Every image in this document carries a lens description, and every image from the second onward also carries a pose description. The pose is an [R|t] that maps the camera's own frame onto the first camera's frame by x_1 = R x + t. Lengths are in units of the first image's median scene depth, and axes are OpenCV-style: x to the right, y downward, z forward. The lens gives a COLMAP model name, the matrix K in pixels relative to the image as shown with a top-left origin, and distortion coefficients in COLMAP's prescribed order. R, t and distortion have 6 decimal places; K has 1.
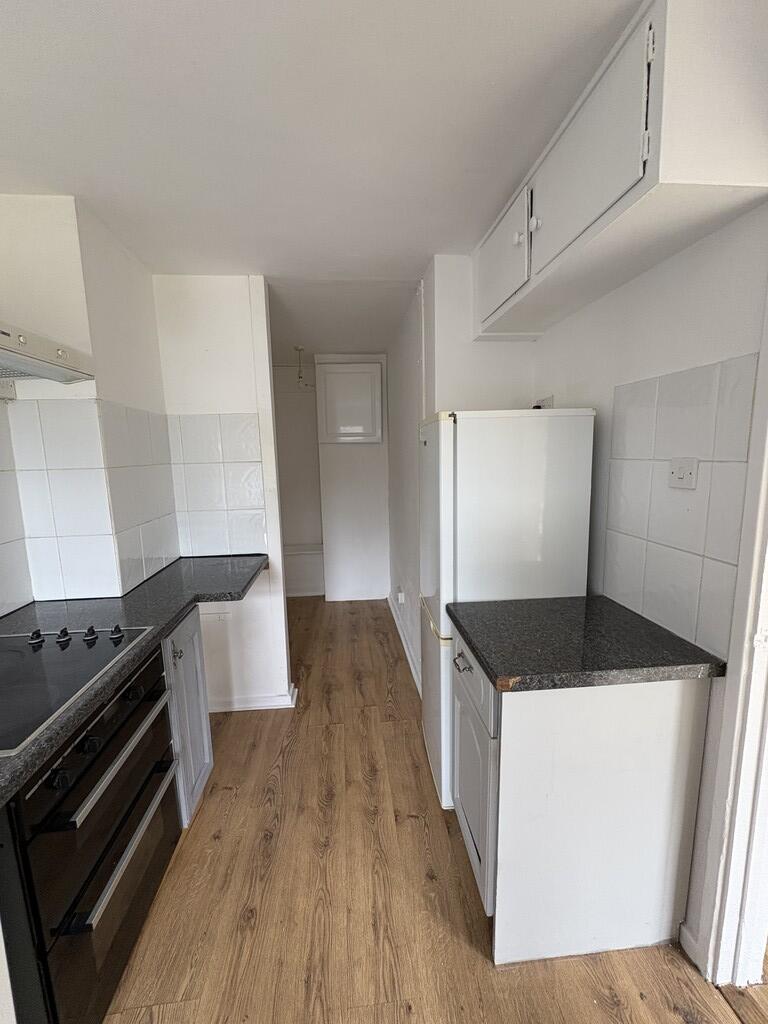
lens RADIAL K [[407.9, 0, 384.0], [0, 407.9, 512.0], [0, 0, 1]] dist [0.002449, -0.000379]
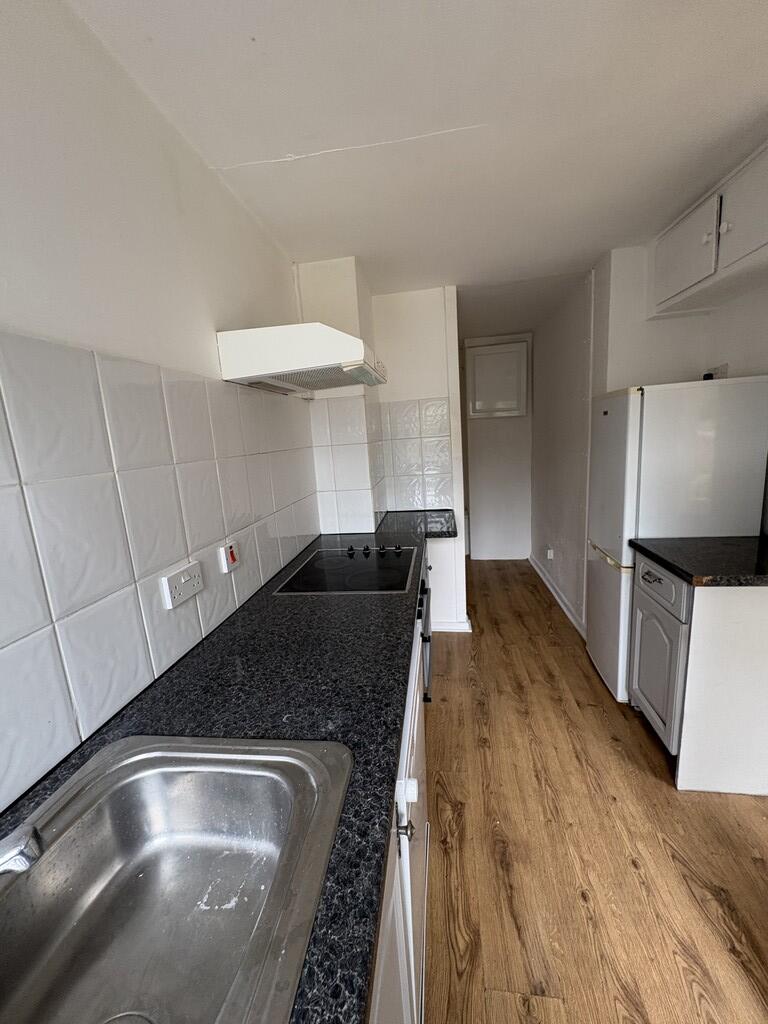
lens RADIAL K [[407.9, 0, 384.0], [0, 407.9, 512.0], [0, 0, 1]] dist [0.002449, -0.000379]
pose [[0.970502, 0.001364, -0.241090, -0.270690], [0.011755, 0.998527, 0.052971, 0.060276], [0.240807, -0.054243, 0.969056, -0.398565]]
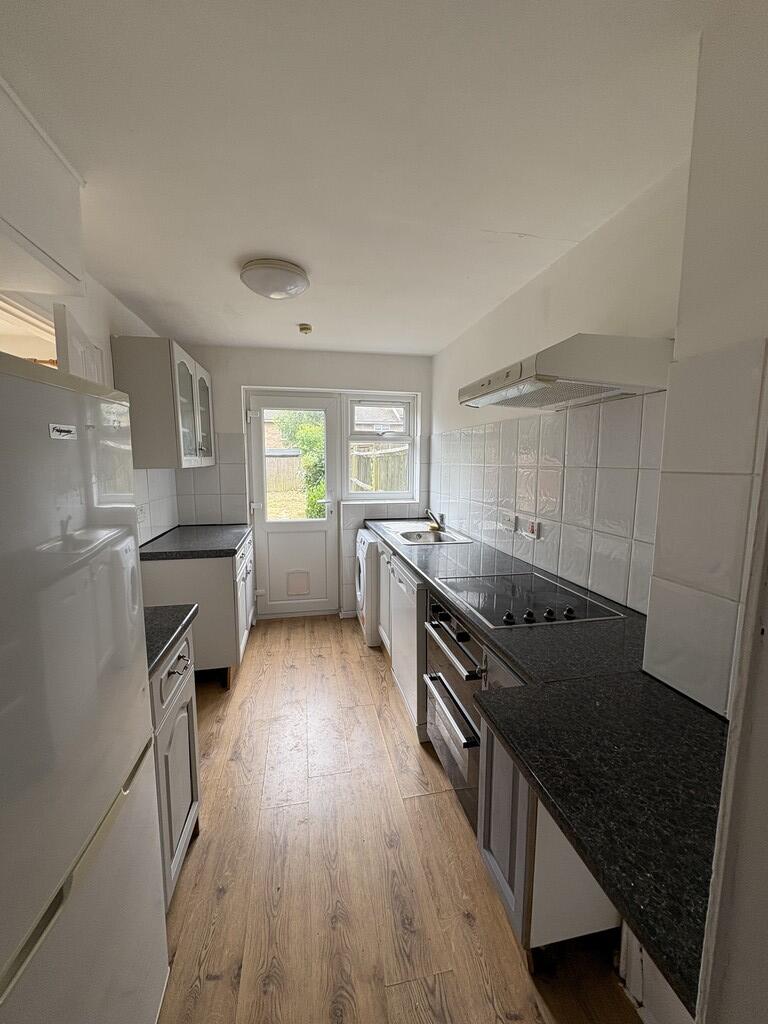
lens RADIAL K [[407.9, 0, 384.0], [0, 407.9, 512.0], [0, 0, 1]] dist [0.002449, -0.000379]
pose [[-0.995411, 0.030455, -0.090715, -0.188383], [0.004823, 0.962765, 0.270298, -0.217570], [0.095569, 0.268620, -0.958494, 1.555816]]
